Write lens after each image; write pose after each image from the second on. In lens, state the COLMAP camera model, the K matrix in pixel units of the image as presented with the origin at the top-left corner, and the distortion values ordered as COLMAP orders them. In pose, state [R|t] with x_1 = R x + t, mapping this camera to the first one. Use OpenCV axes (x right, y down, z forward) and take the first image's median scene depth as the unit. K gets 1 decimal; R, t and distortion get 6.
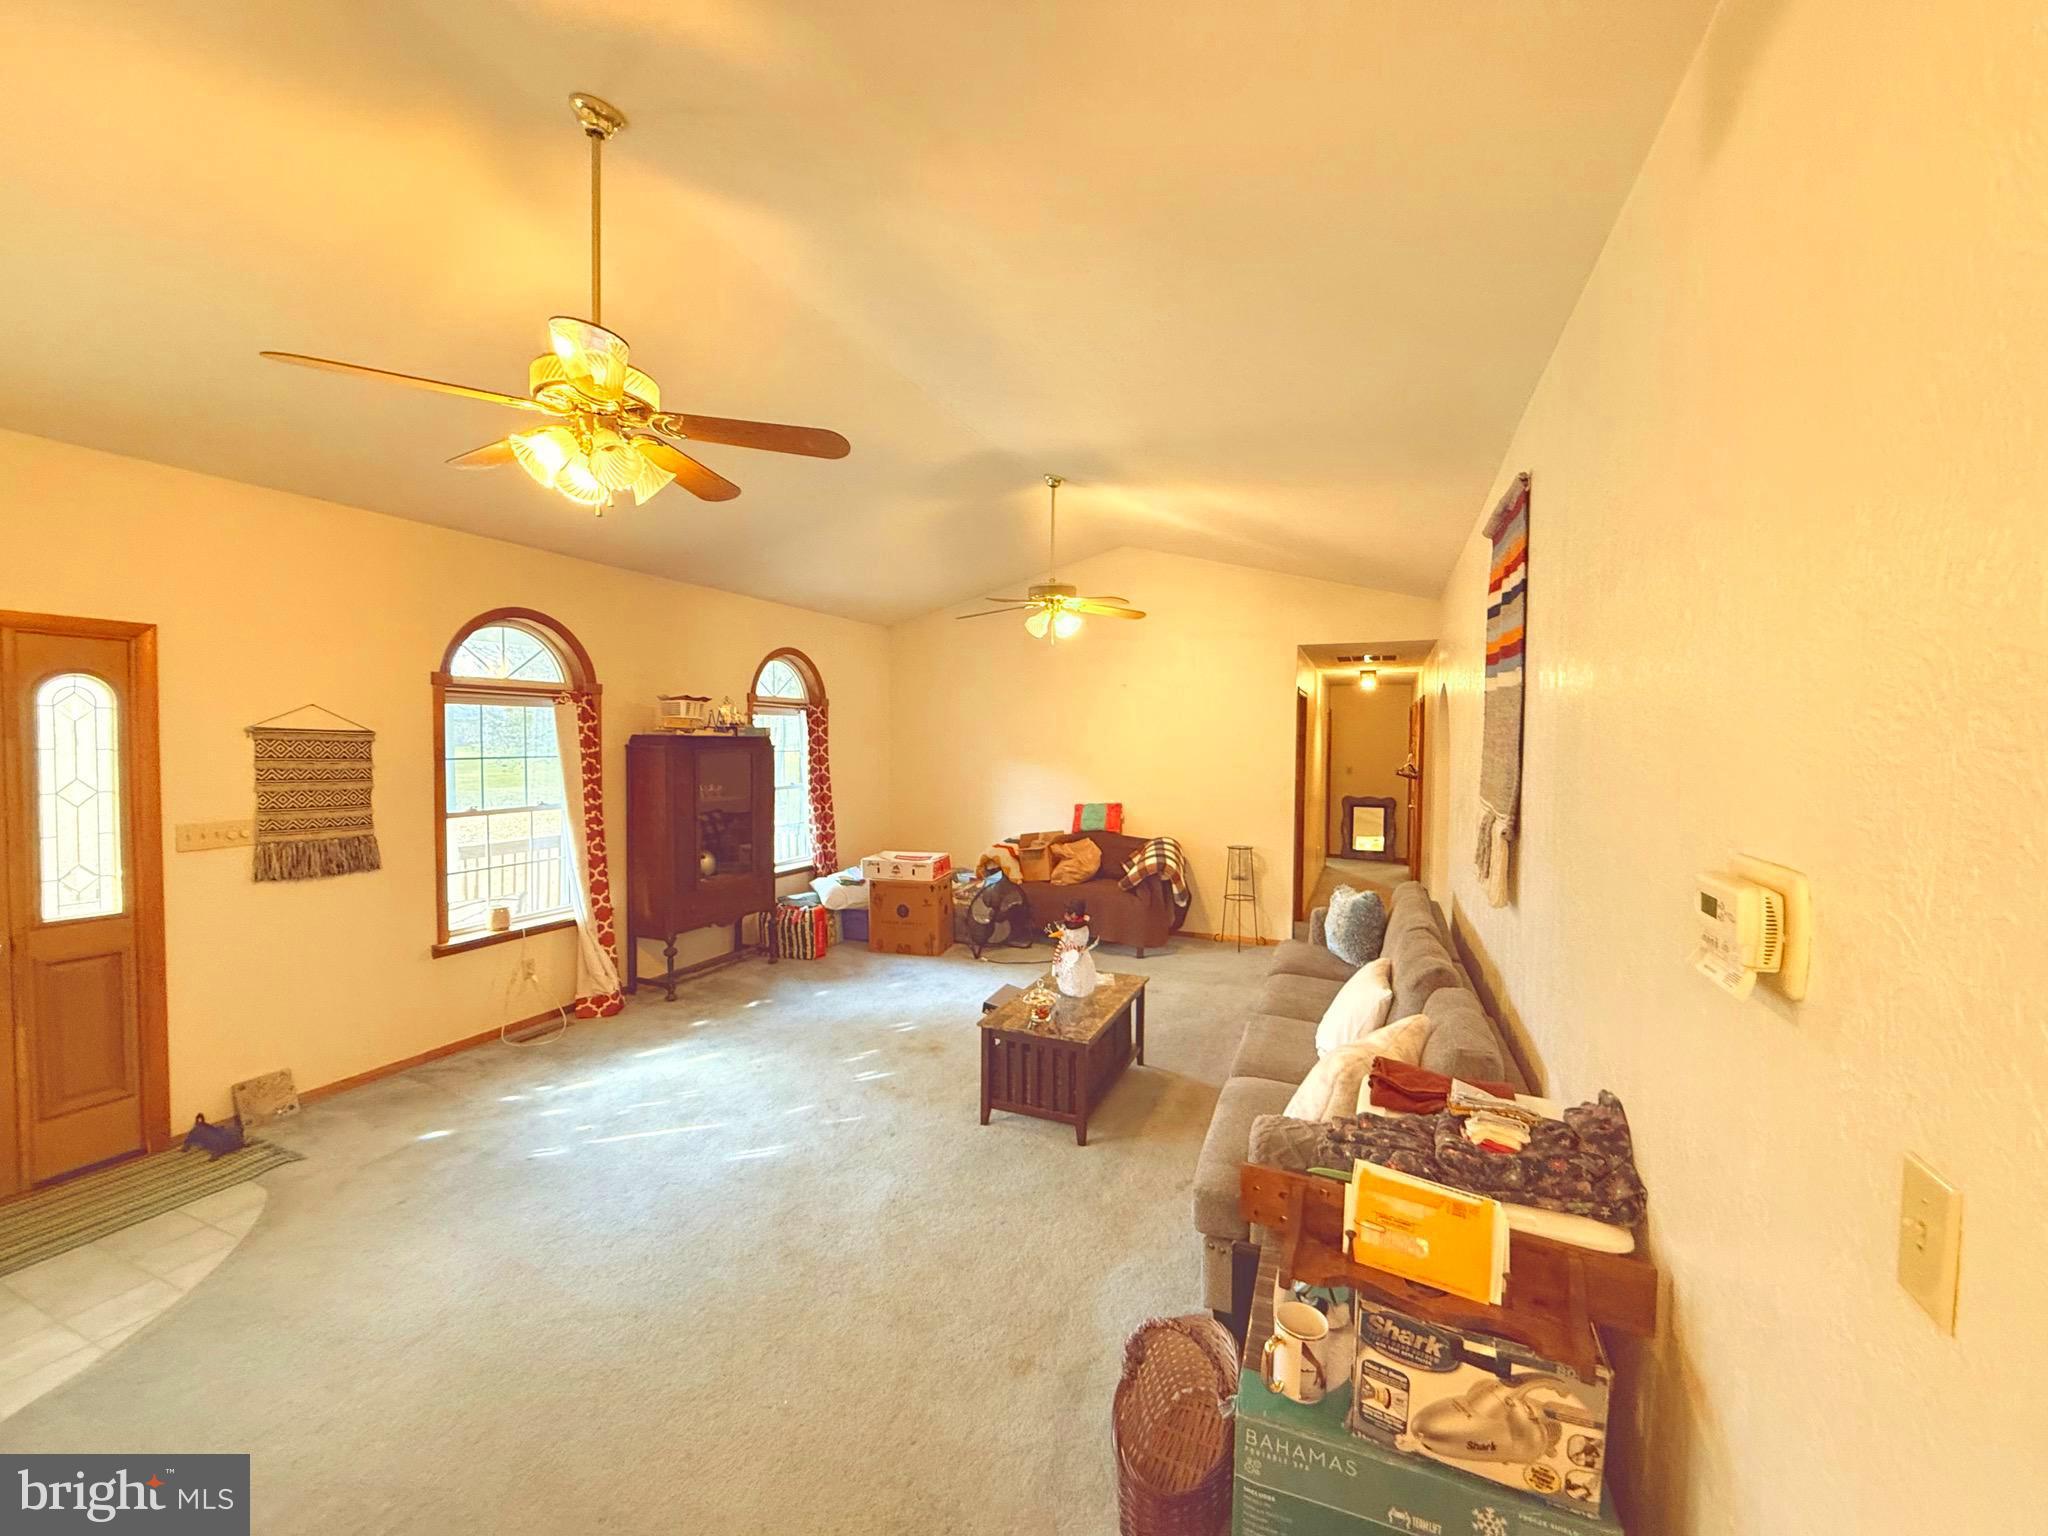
lens RADIAL K [[820.2, 0, 1019.2], [0, 820.2, 767.6], [0, 0, 1]] dist [0.000794, 0.000279]
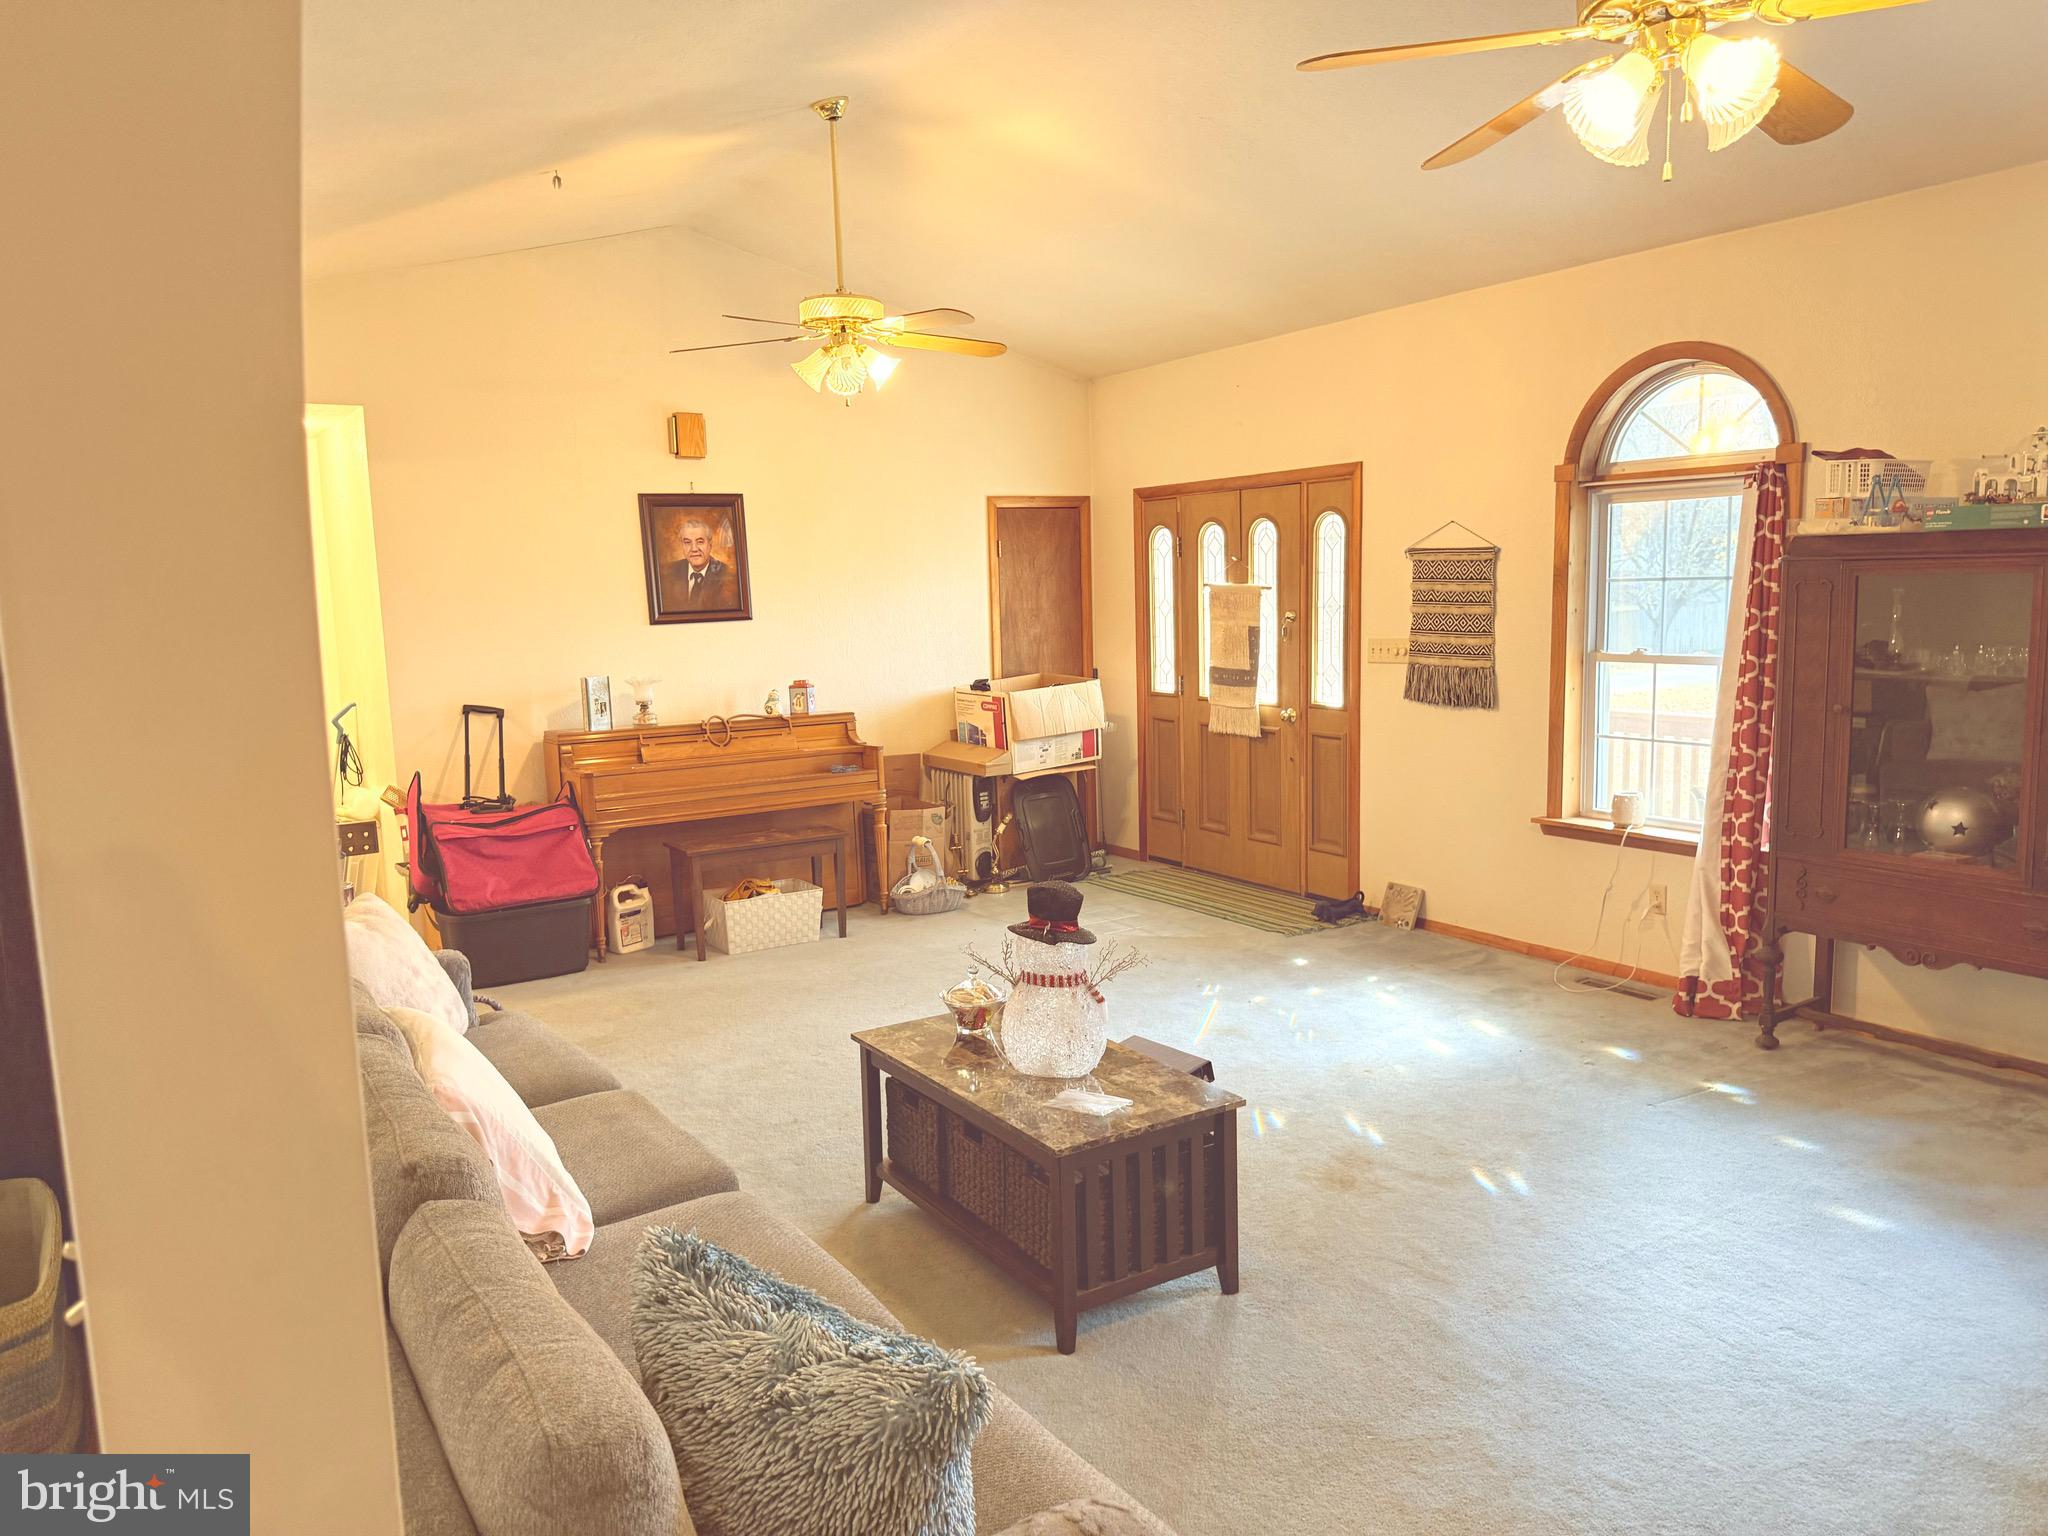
lens RADIAL K [[1437.0, 0, 1029.9], [0, 1437.0, 778.7], [0, 0, 1]] dist [0.110991, -0.184402]
pose [[-0.550622, 0.122401, -0.825732, 0.688467], [-0.006927, 0.988487, 0.151146, -0.028131], [0.834726, 0.088944, -0.543435, 1.287806]]
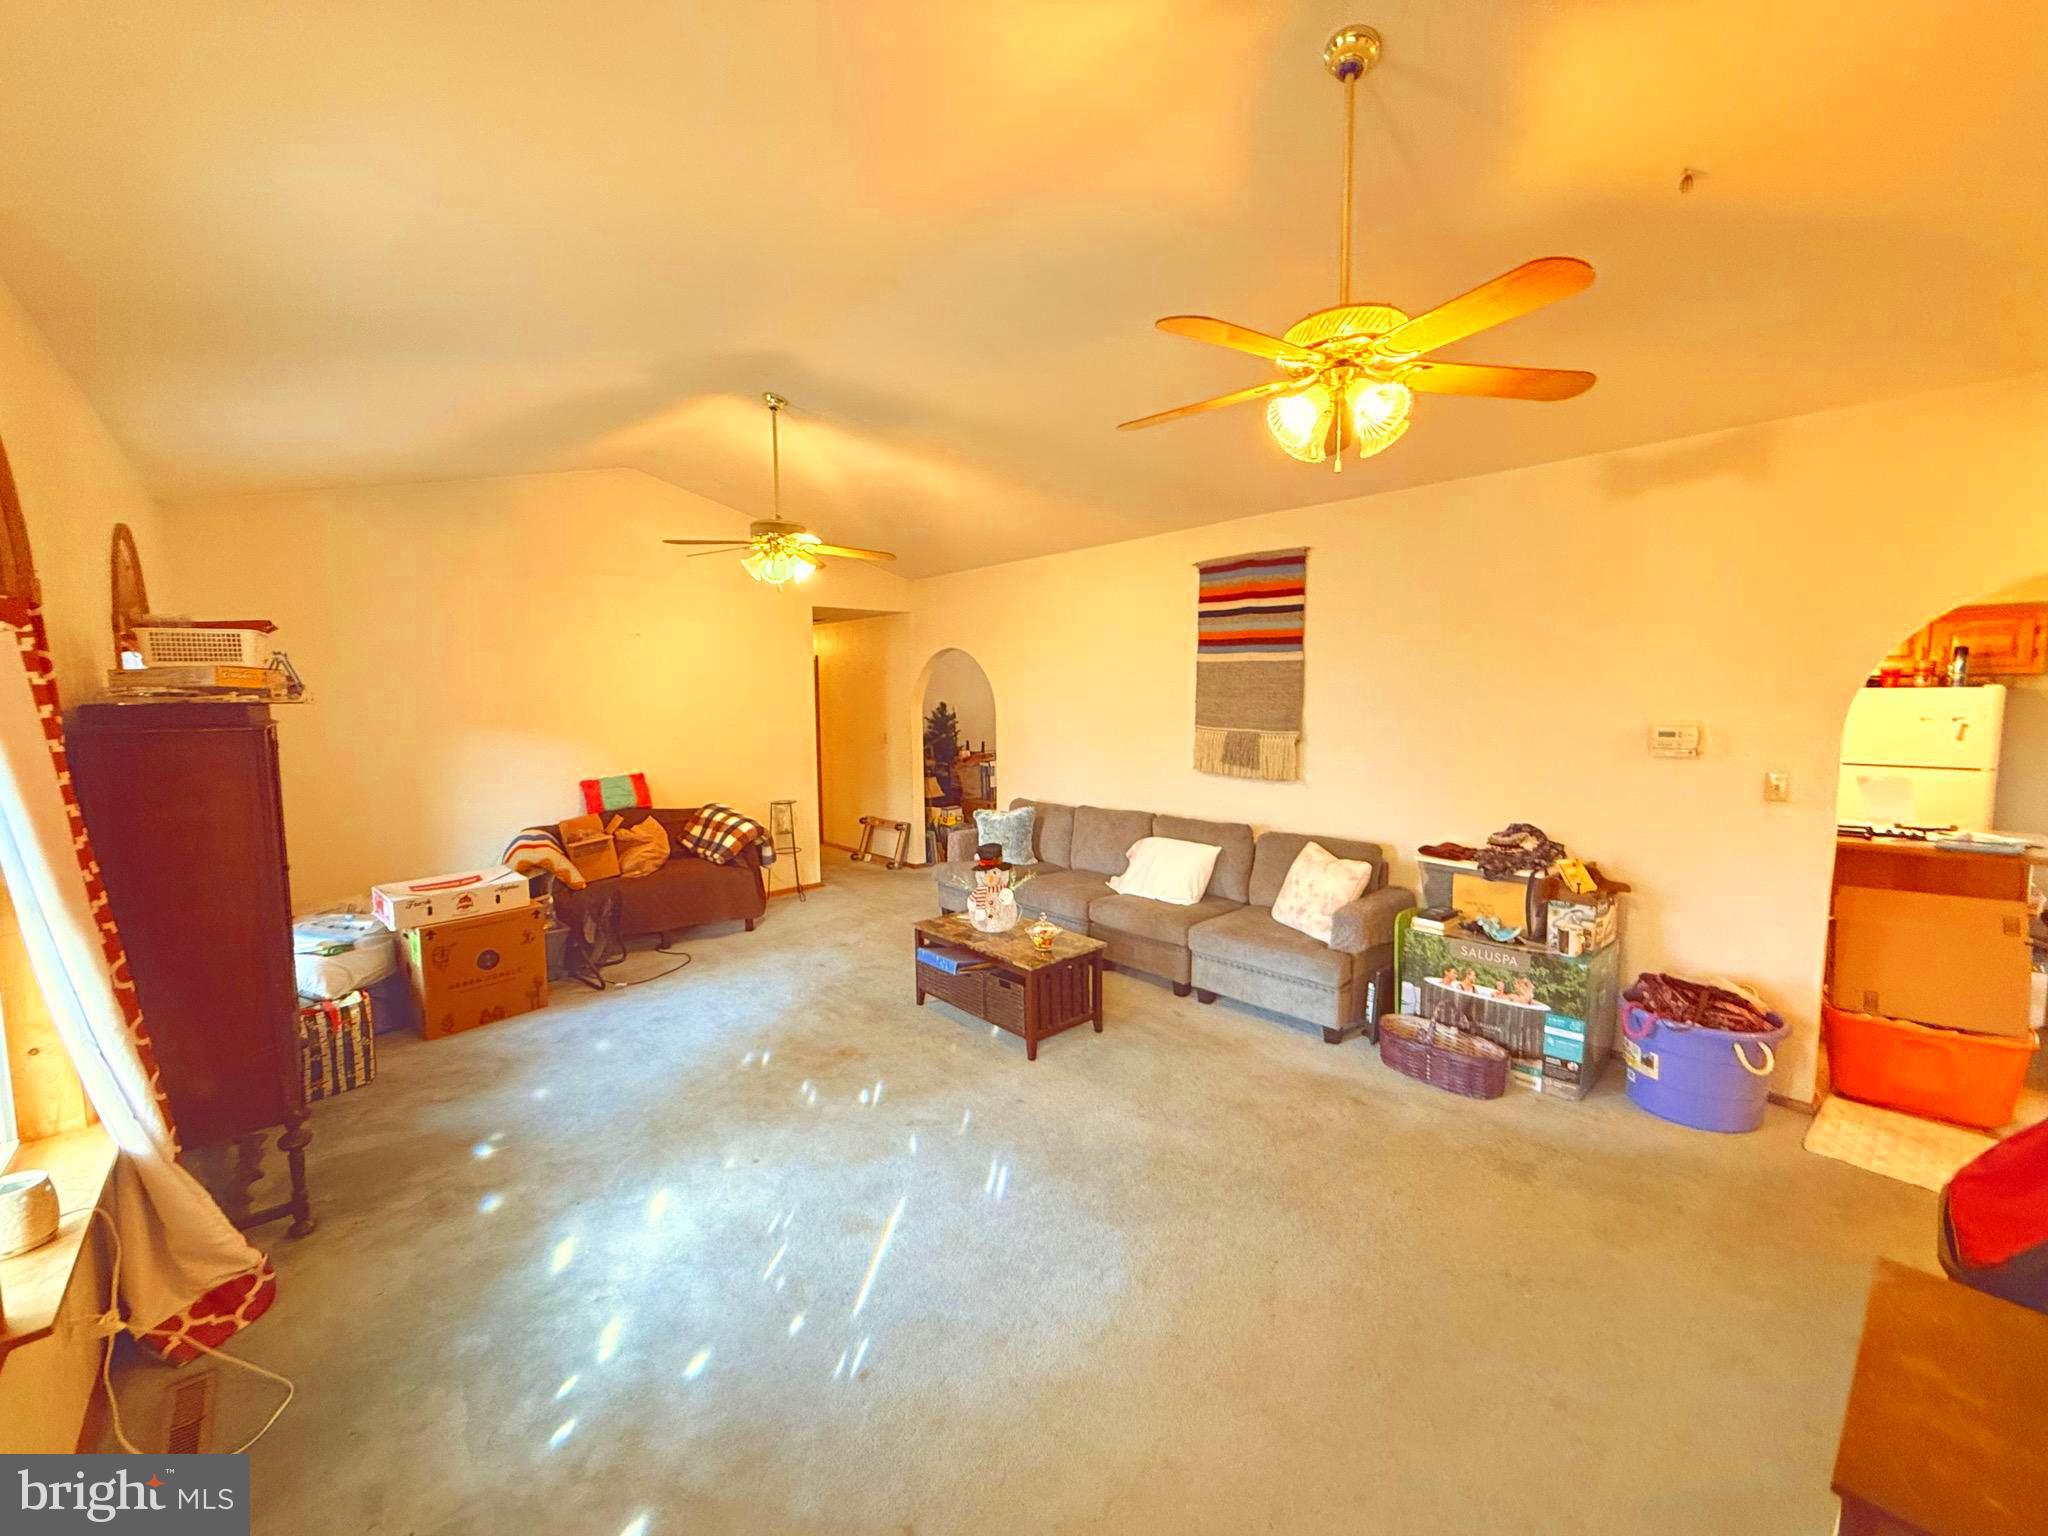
lens RADIAL K [[820.2, 0, 1019.2], [0, 820.2, 767.6], [0, 0, 1]] dist [0.000794, 0.000279]
pose [[0.419297, -0.095214, 0.902842, -0.781672], [0.047932, 0.995420, 0.082716, -0.022948], [-0.906583, 0.008593, 0.421941, 0.456810]]
